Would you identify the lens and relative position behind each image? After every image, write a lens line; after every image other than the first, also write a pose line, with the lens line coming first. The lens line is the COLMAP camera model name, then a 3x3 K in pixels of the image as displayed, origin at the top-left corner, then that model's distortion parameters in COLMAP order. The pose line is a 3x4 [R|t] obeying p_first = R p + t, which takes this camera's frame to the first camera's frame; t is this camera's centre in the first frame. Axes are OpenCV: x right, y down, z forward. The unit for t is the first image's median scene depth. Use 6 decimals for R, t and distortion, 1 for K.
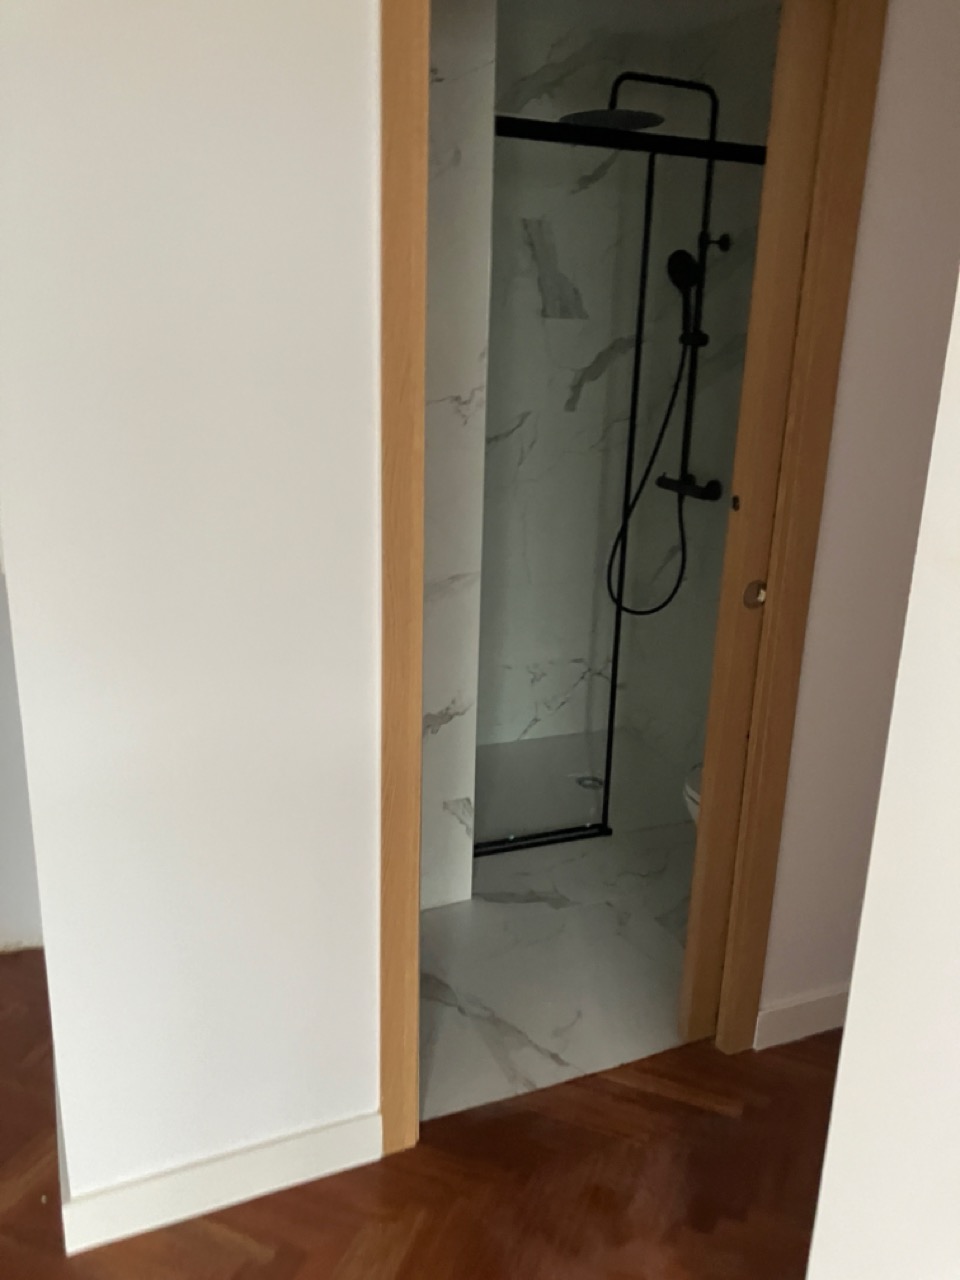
lens RADIAL K [[1049.4, 0, 479.6], [0, 1049.4, 666.7], [0, 0, 1]] dist [0.003972, 0.003834]
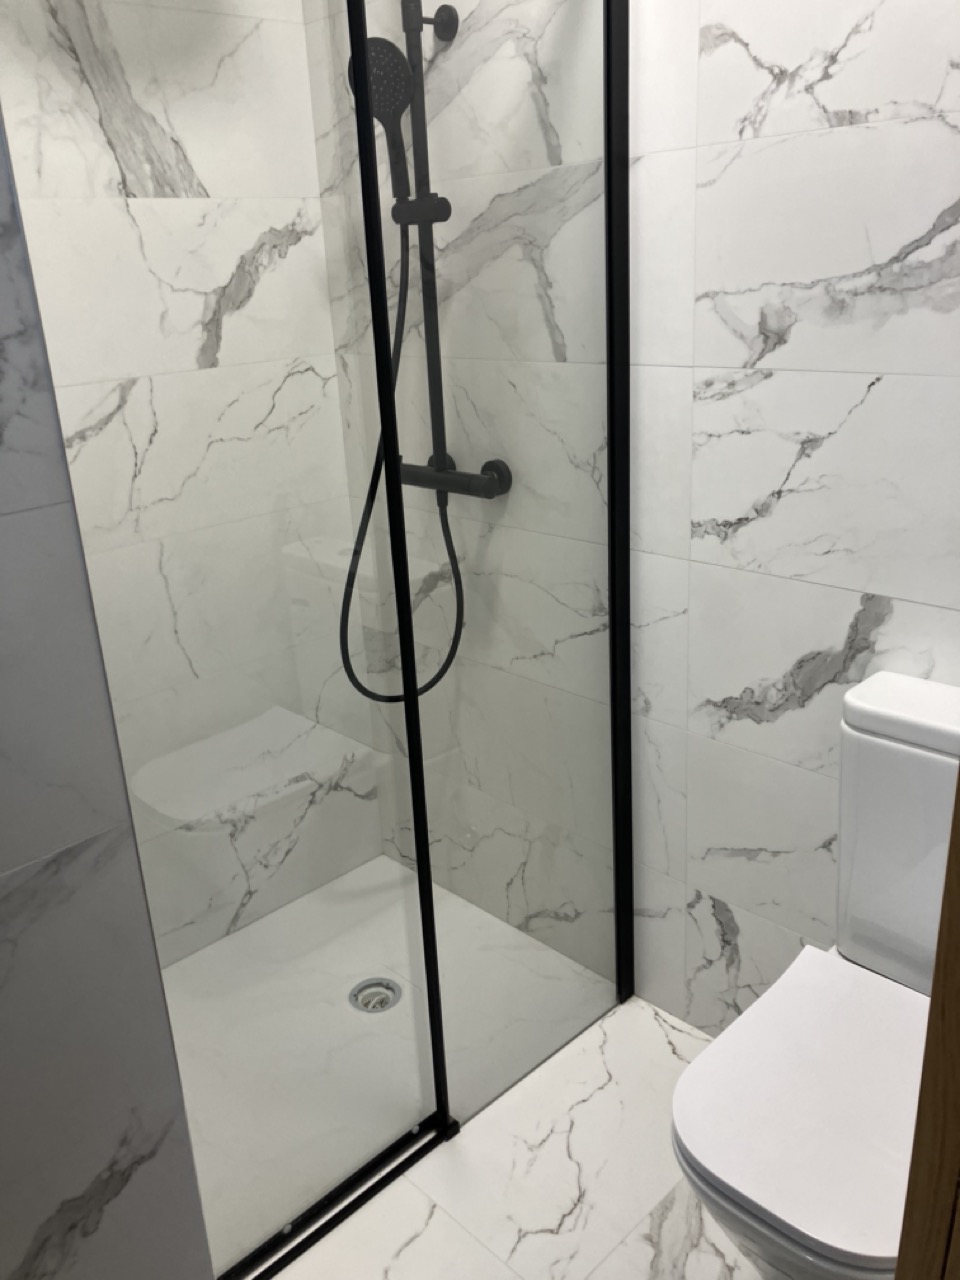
lens RADIAL K [[1051.1, 0, 444.5], [0, 1051.1, 625.4], [0, 0, 1]] dist [0.020663, 0.001619]
pose [[0.928174, -0.201798, 0.312683, 0.000637], [0.196555, 0.979290, 0.048554, -0.119162], [-0.316005, 0.016392, 0.948616, 0.458906]]
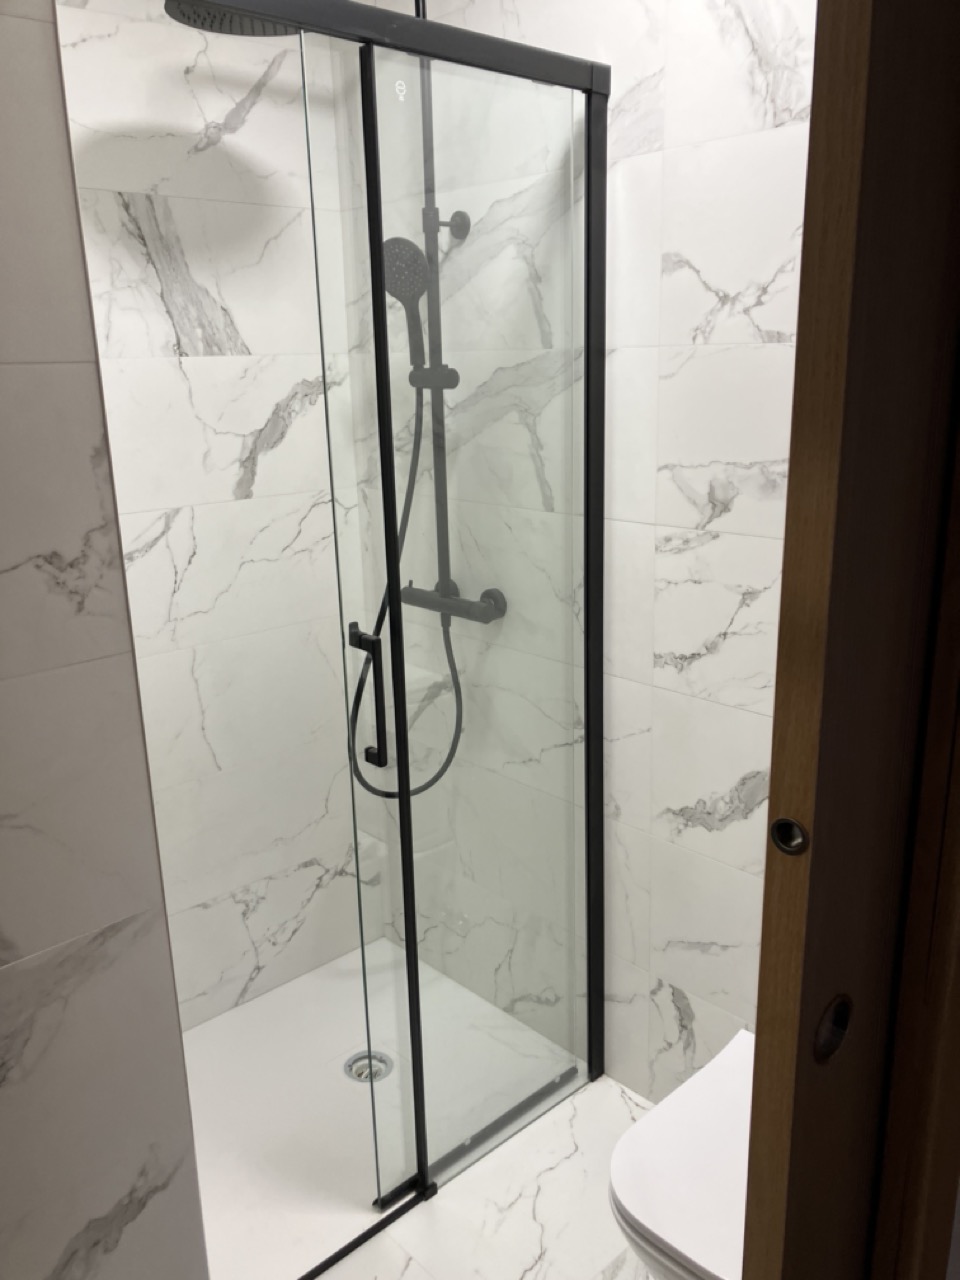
lens RADIAL K [[1043.7, 0, 480.0], [0, 1043.7, 640.0], [0, 0, 1]] dist [0.016949, 0.011916]
pose [[0.930240, -0.150298, 0.334760, -0.004914], [0.164689, 0.986234, -0.014850, -0.134103], [-0.327920, 0.068945, 0.942186, 0.387323]]
